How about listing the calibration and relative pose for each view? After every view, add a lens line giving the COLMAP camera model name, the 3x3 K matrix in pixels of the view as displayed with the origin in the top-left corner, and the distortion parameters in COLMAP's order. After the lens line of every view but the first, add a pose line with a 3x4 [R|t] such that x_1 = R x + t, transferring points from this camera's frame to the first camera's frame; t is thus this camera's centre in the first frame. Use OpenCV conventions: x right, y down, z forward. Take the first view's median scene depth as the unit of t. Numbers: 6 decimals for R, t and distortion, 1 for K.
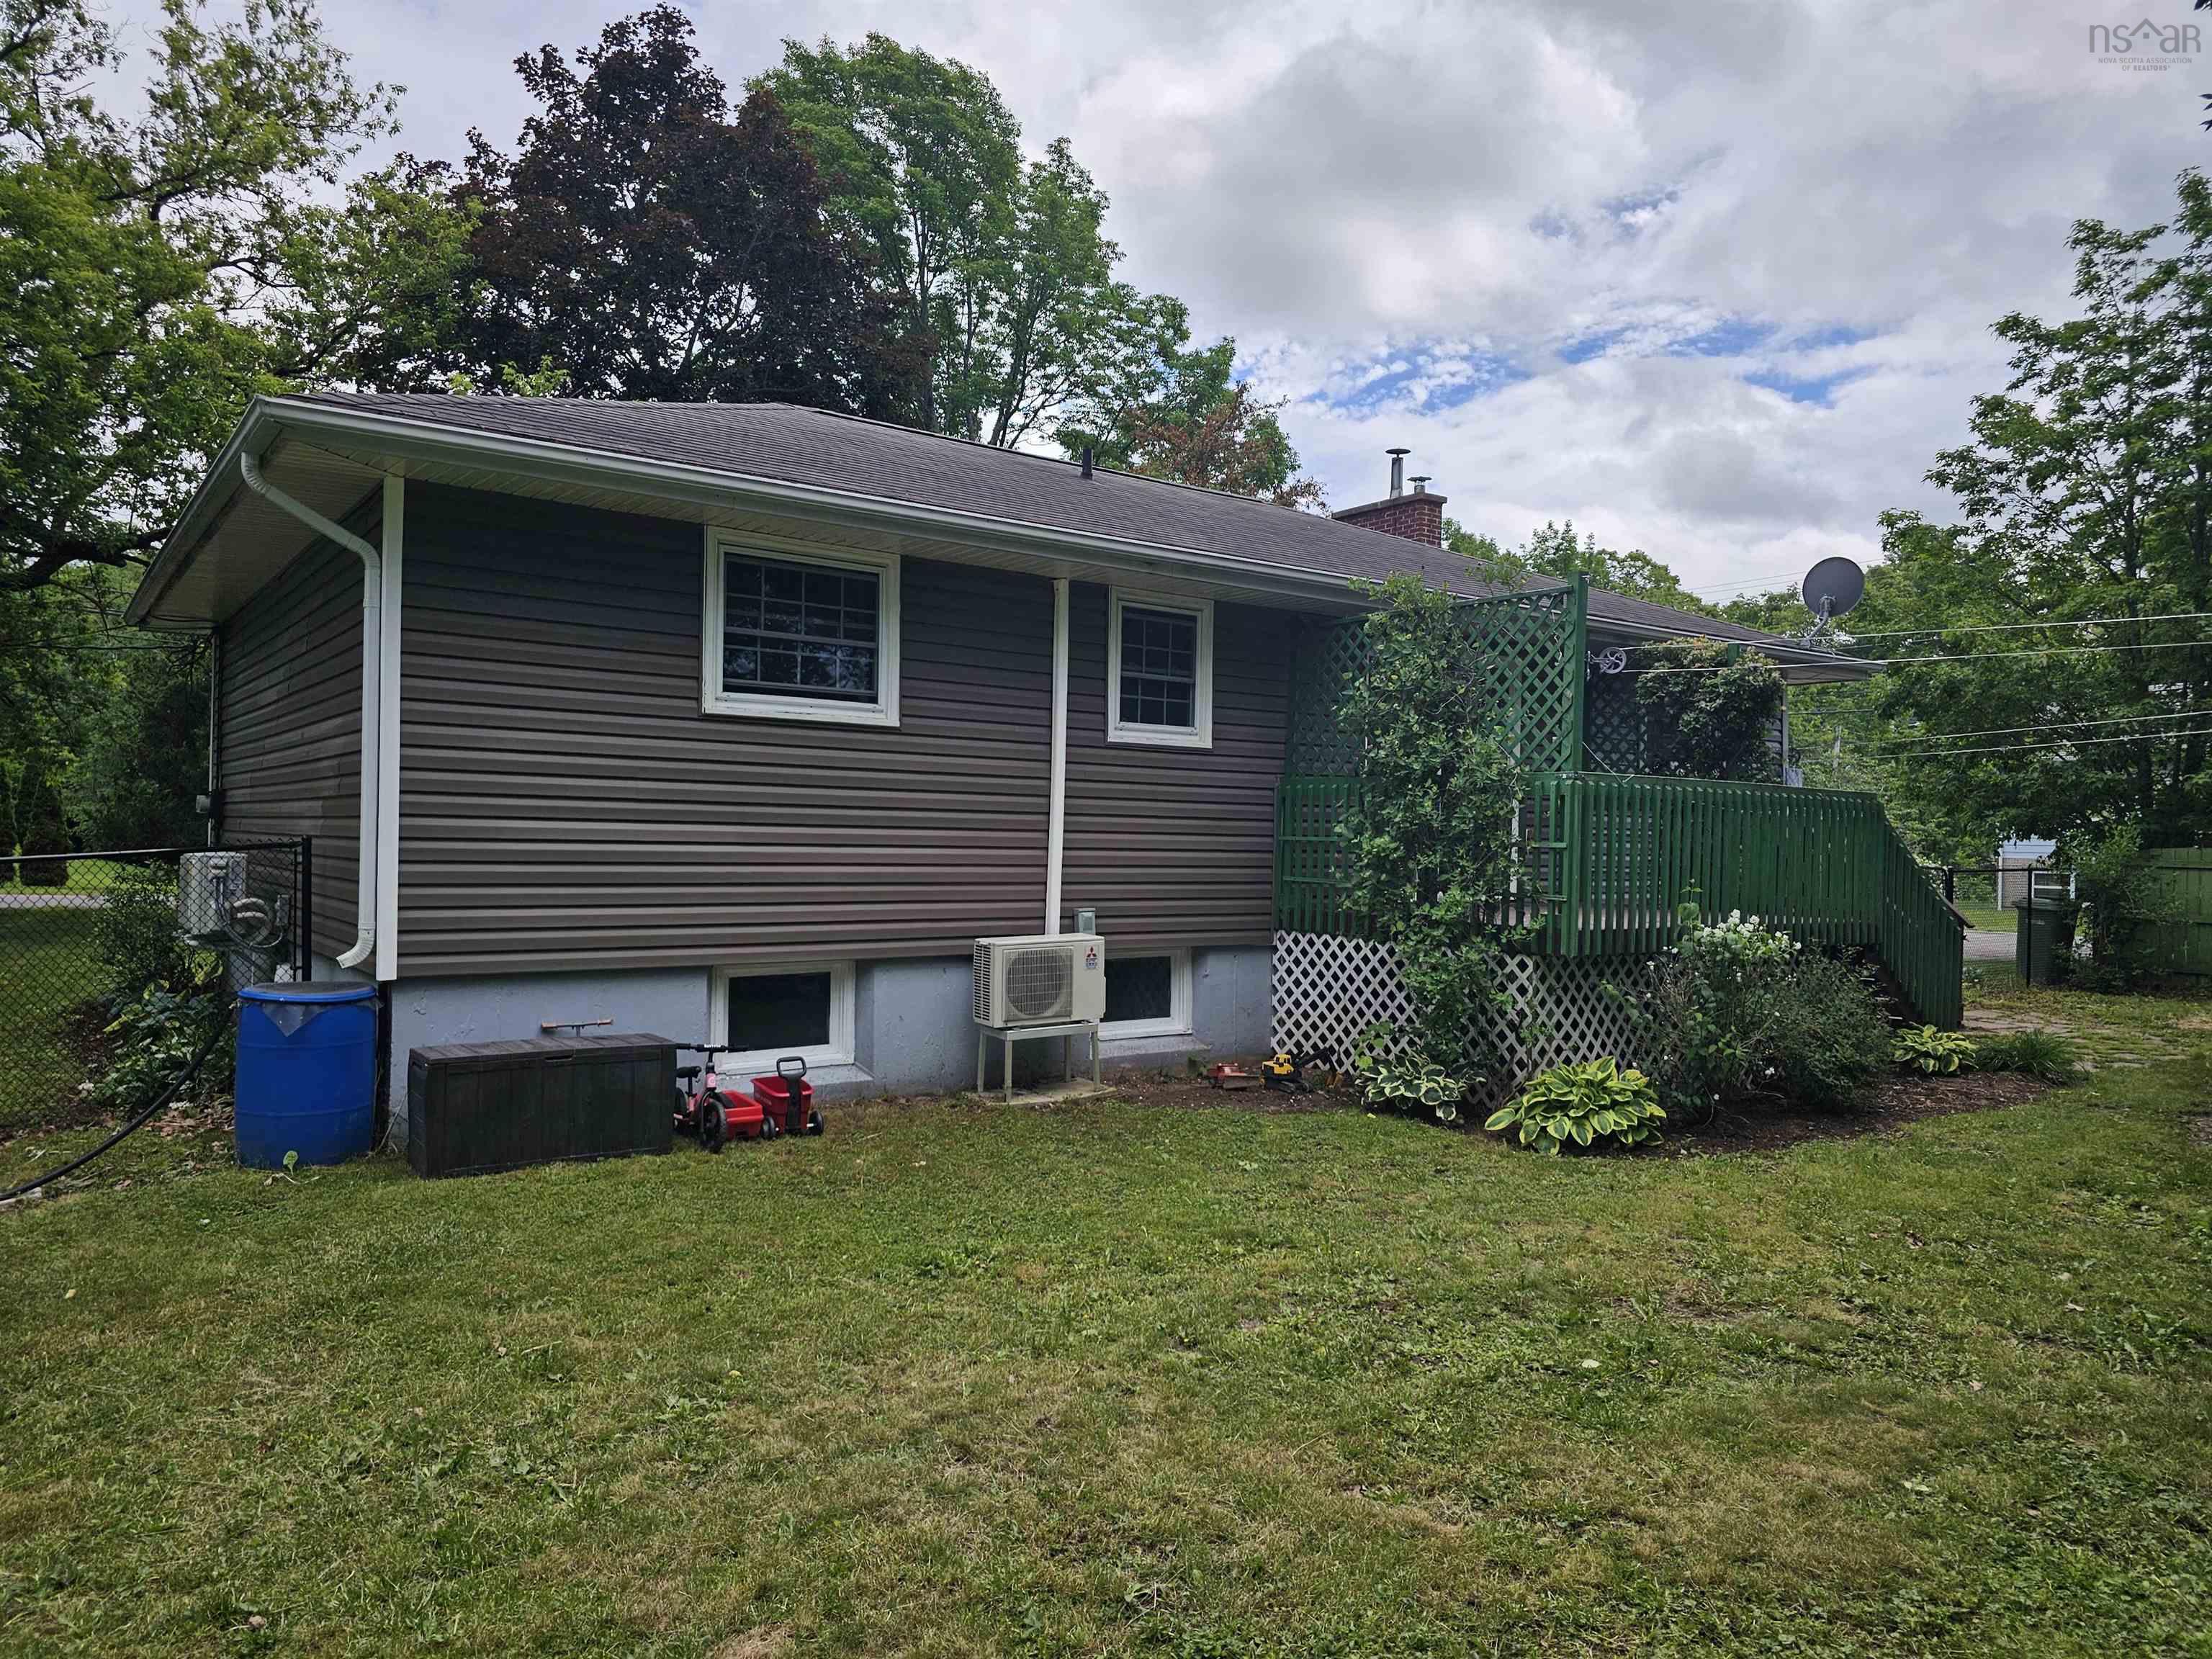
lens RADIAL K [[1522.7, 0, 1106.0], [0, 1522.7, 829.5], [0, 0, 1]] dist [0.003515, 0.001139]
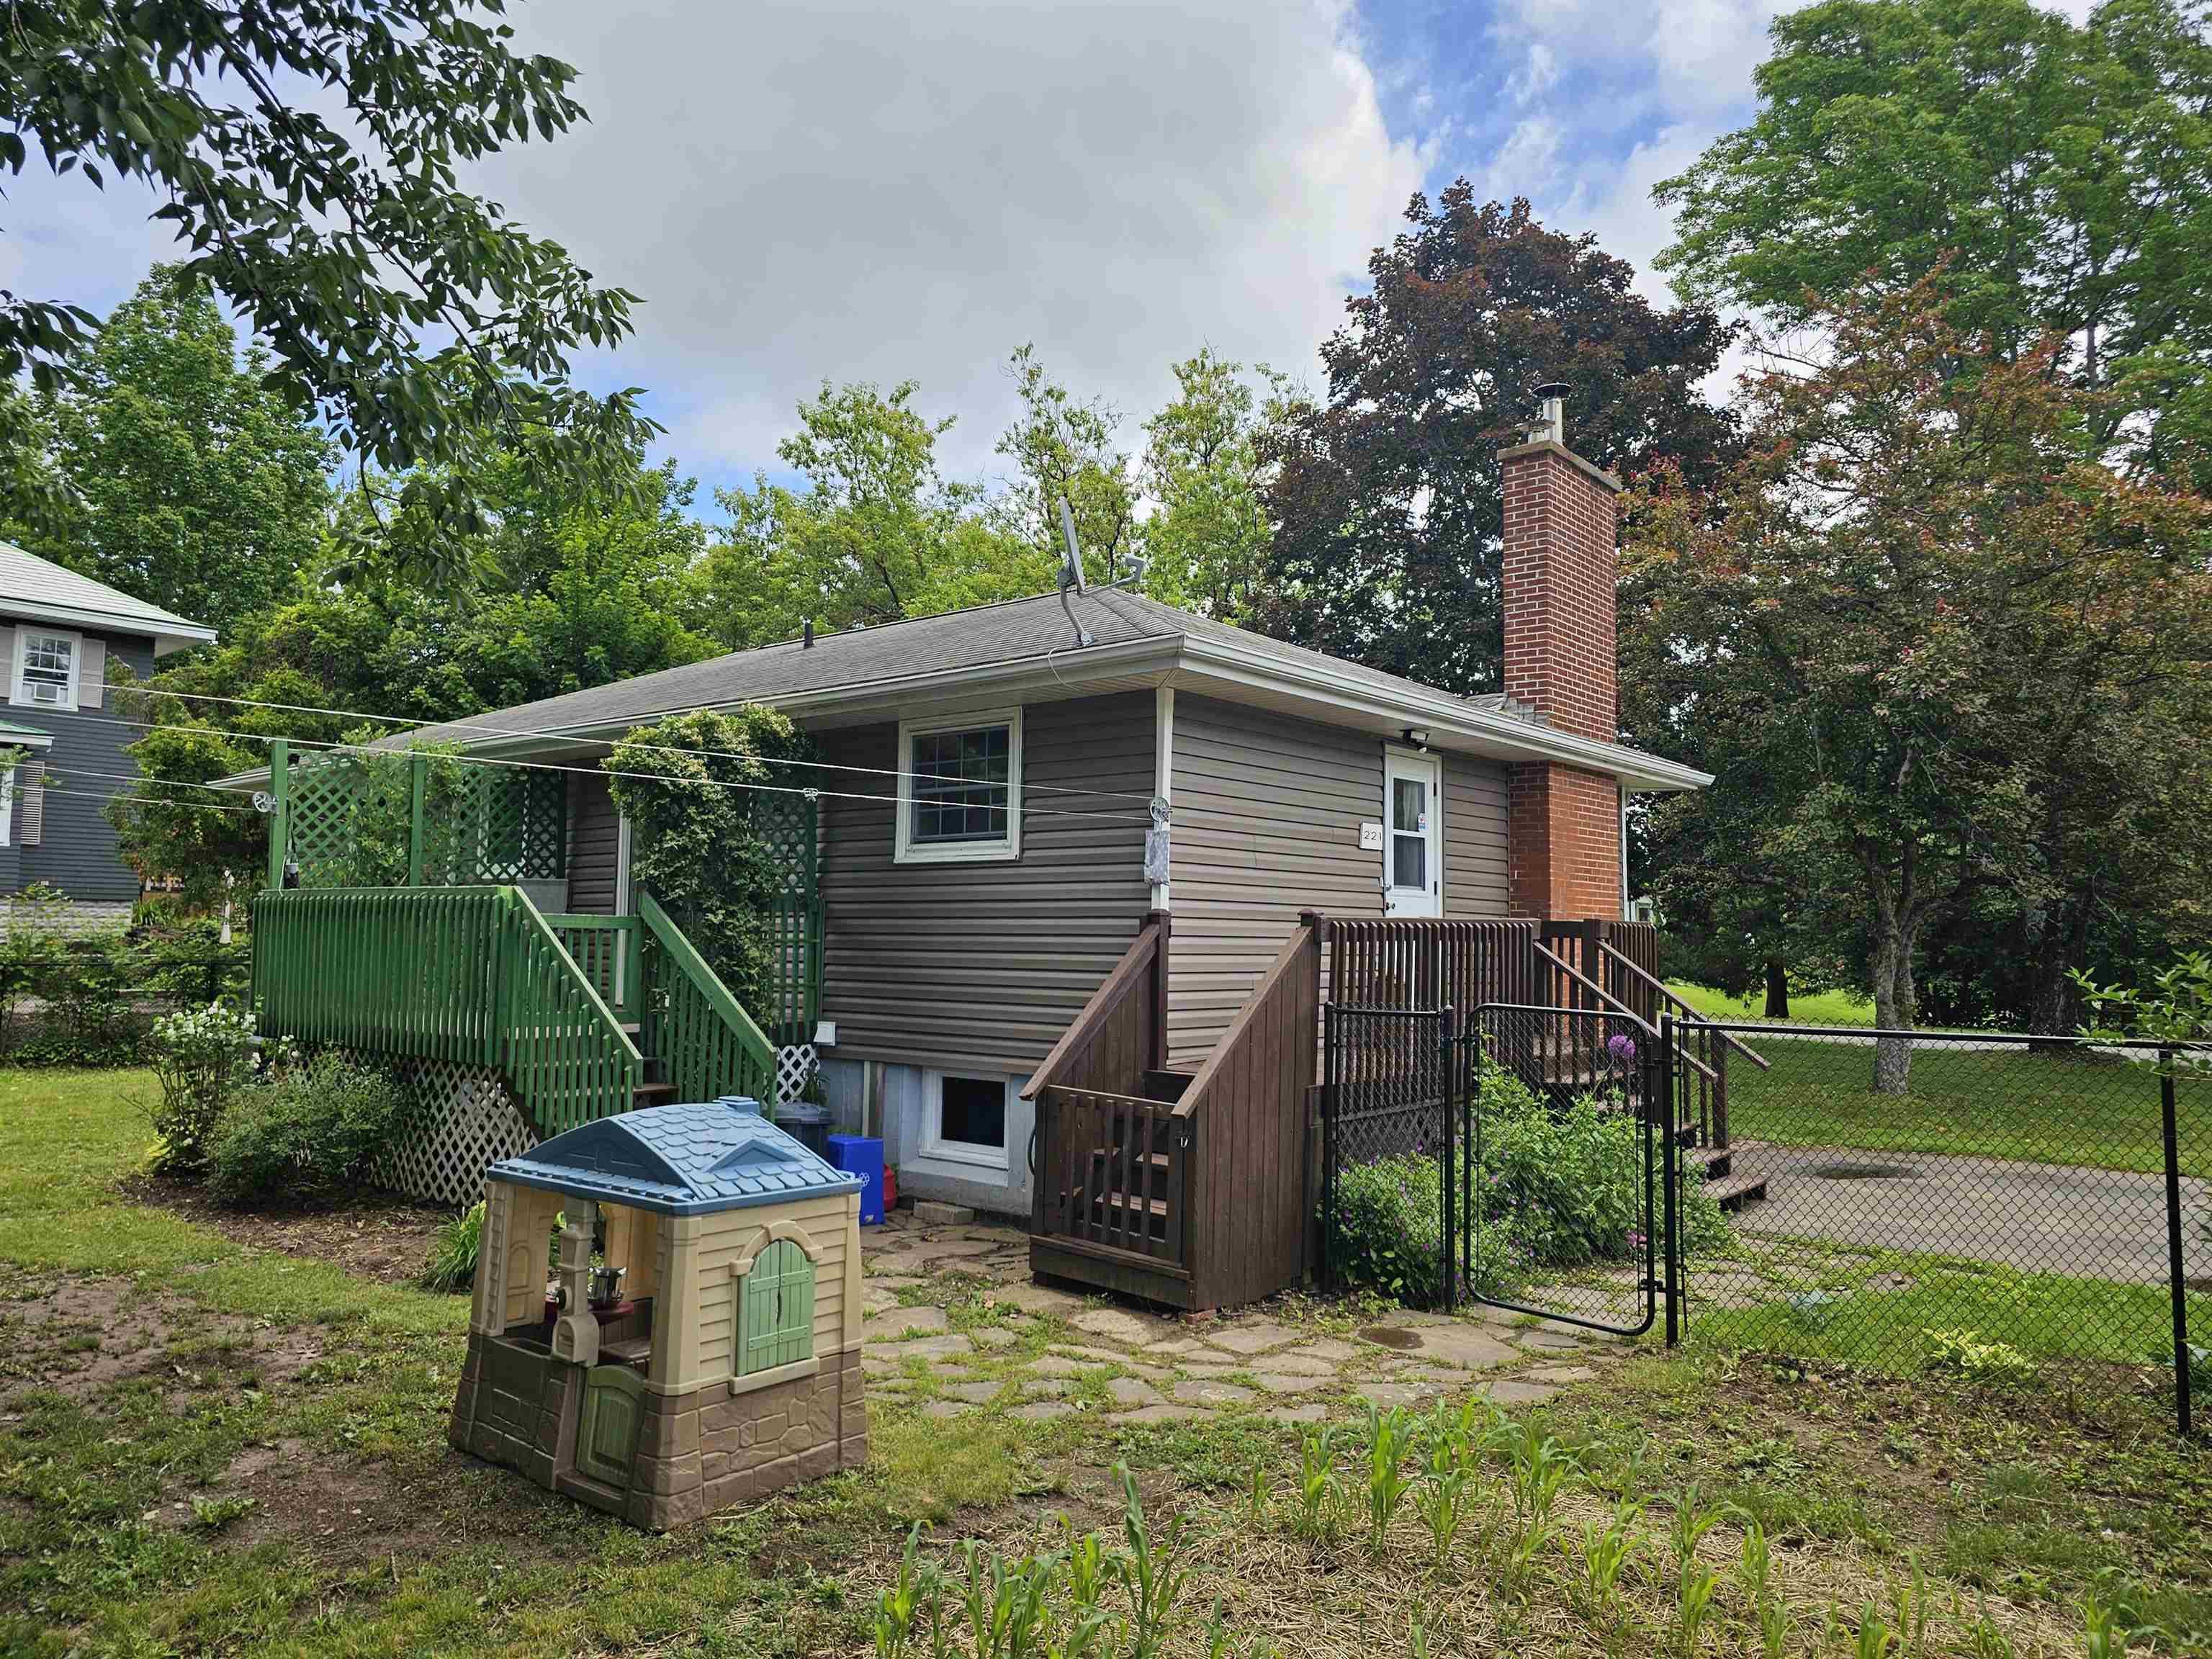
lens RADIAL K [[1554.5, 0, 1106.0], [0, 1554.5, 829.5], [0, 0, 1]] dist [0.002559, -0.000438]
pose [[0.204922, -0.095792, -0.974079, 1.006417], [-0.016516, 0.994719, -0.101296, 0.023783], [0.978639, 0.036845, 0.202258, 0.875866]]
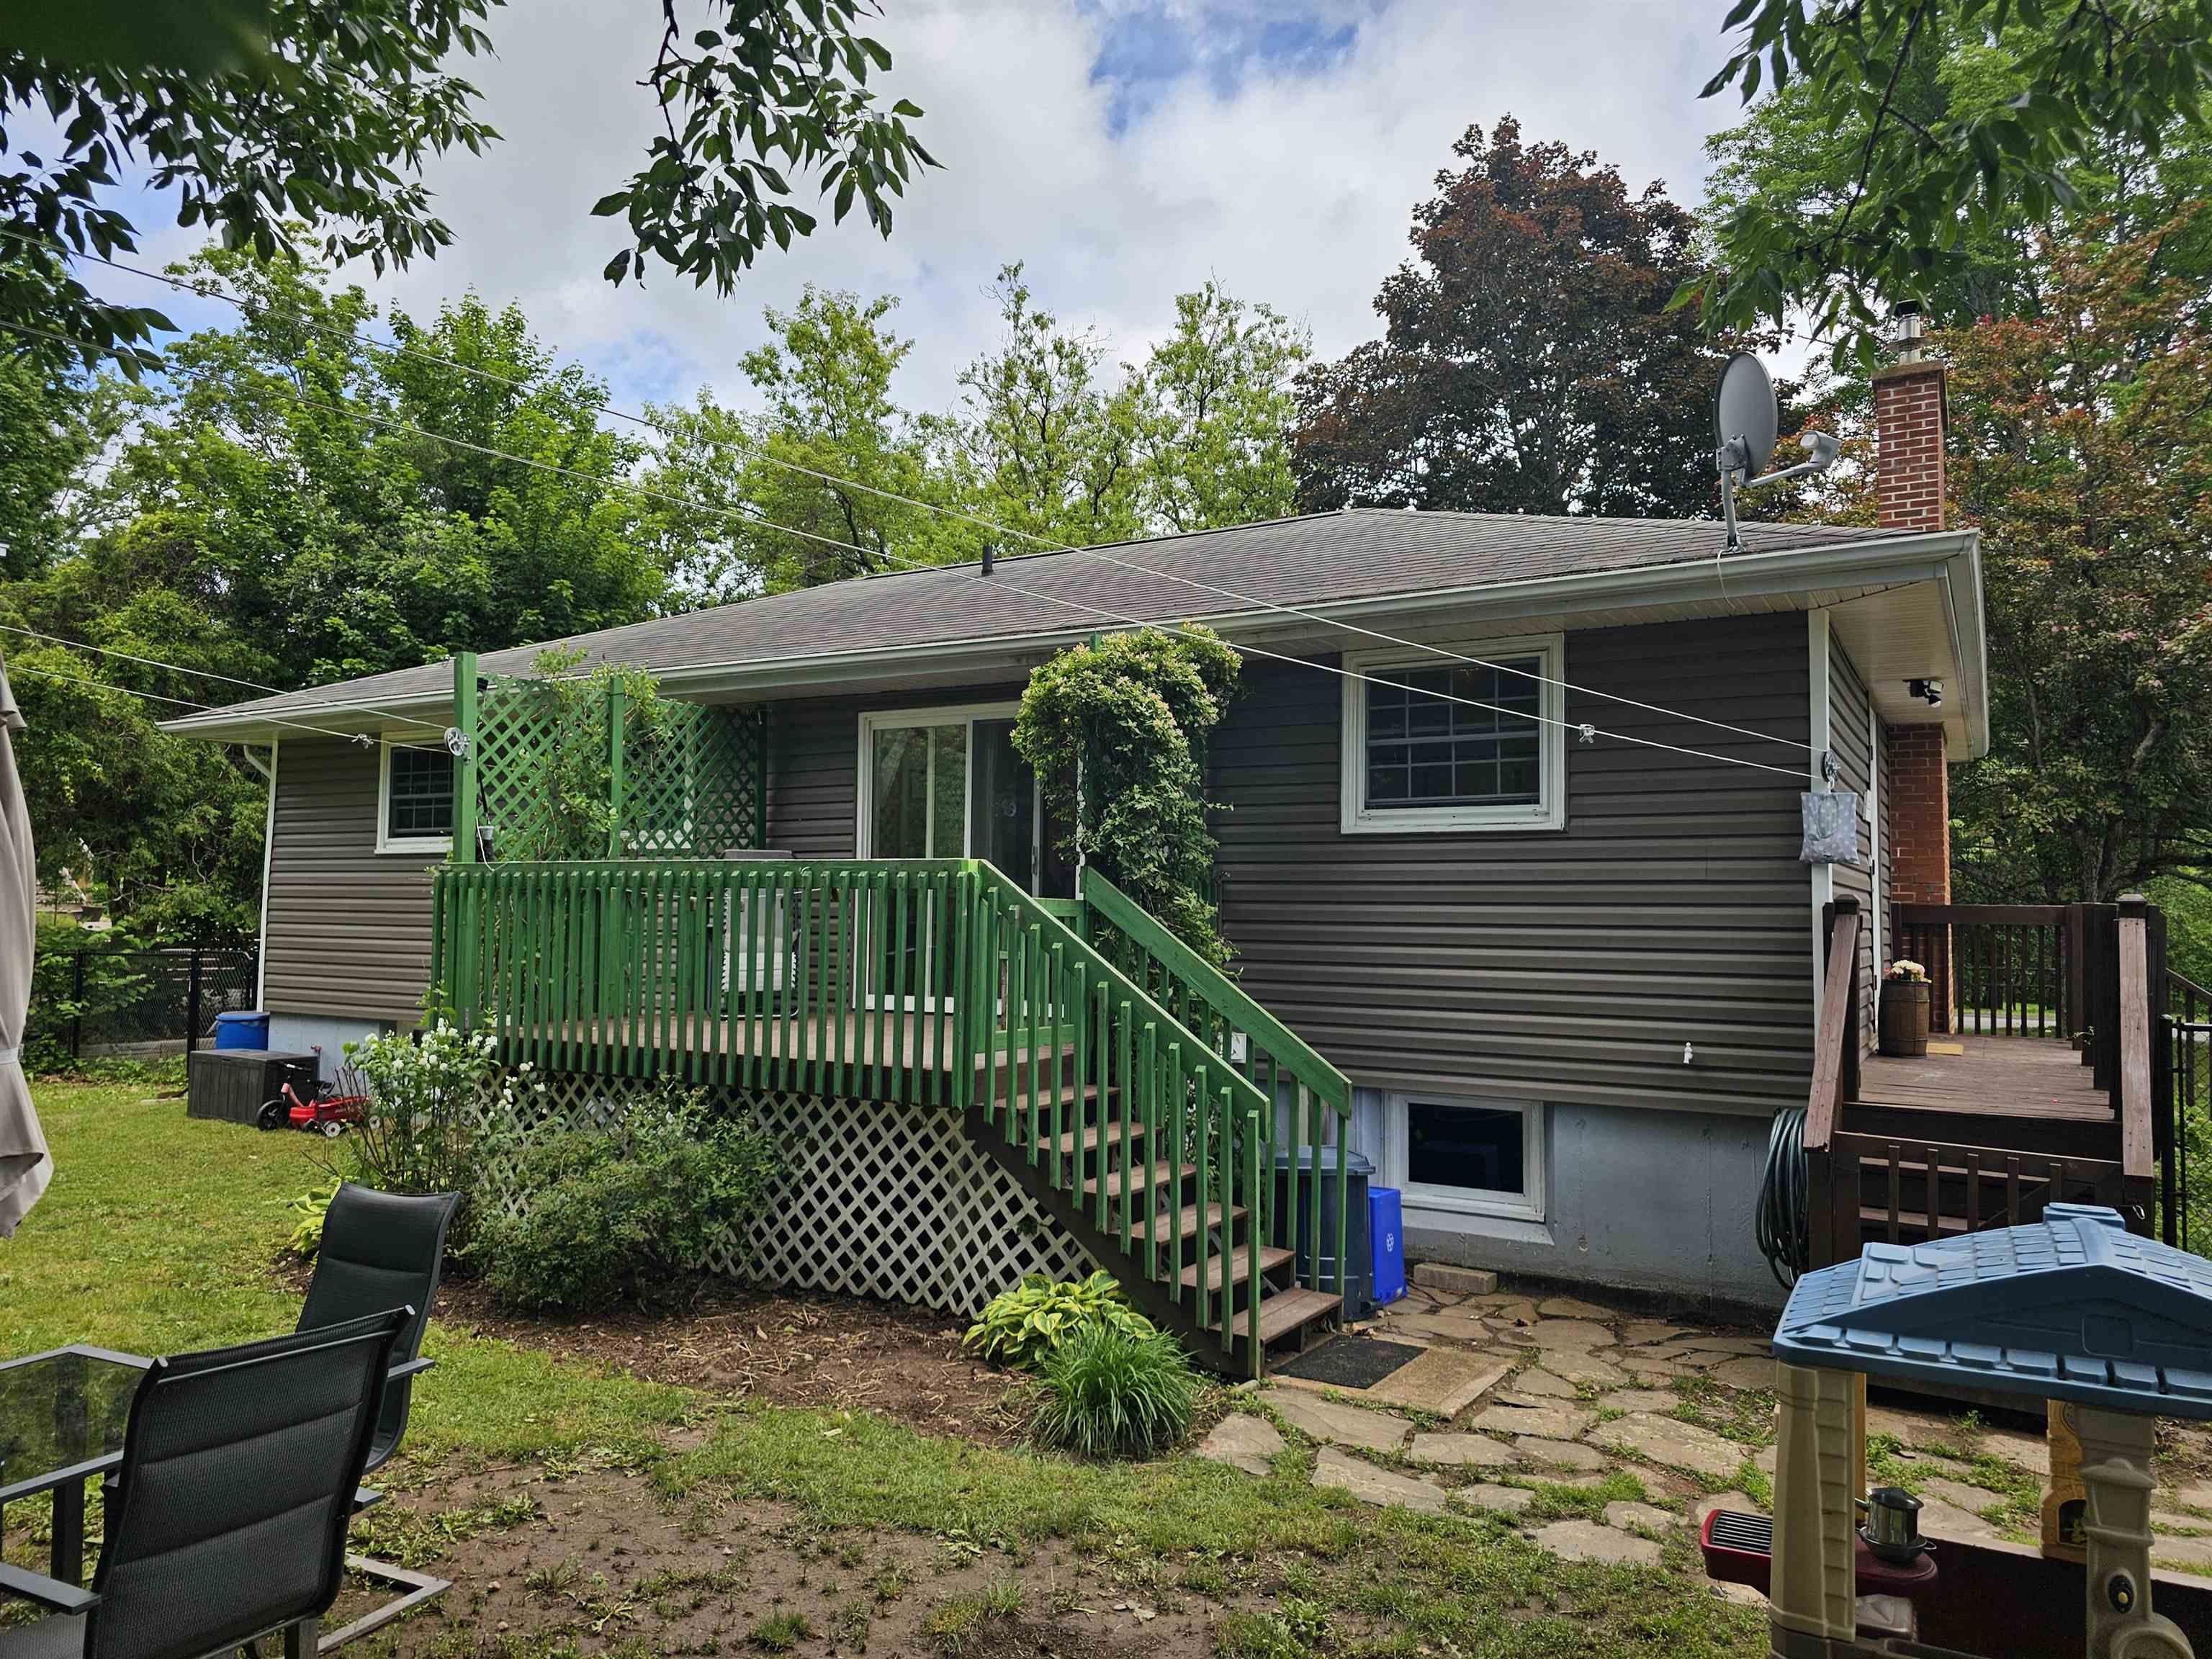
lens RADIAL K [[1558.6, 0, 1106.0], [0, 1558.6, 829.5], [0, 0, 1]] dist [0.002696, 0.003734]
pose [[0.371516, -0.079150, -0.925047, 0.607750], [-0.011036, 0.995913, -0.089645, 0.014565], [0.928361, 0.043513, 0.369124, 0.457142]]
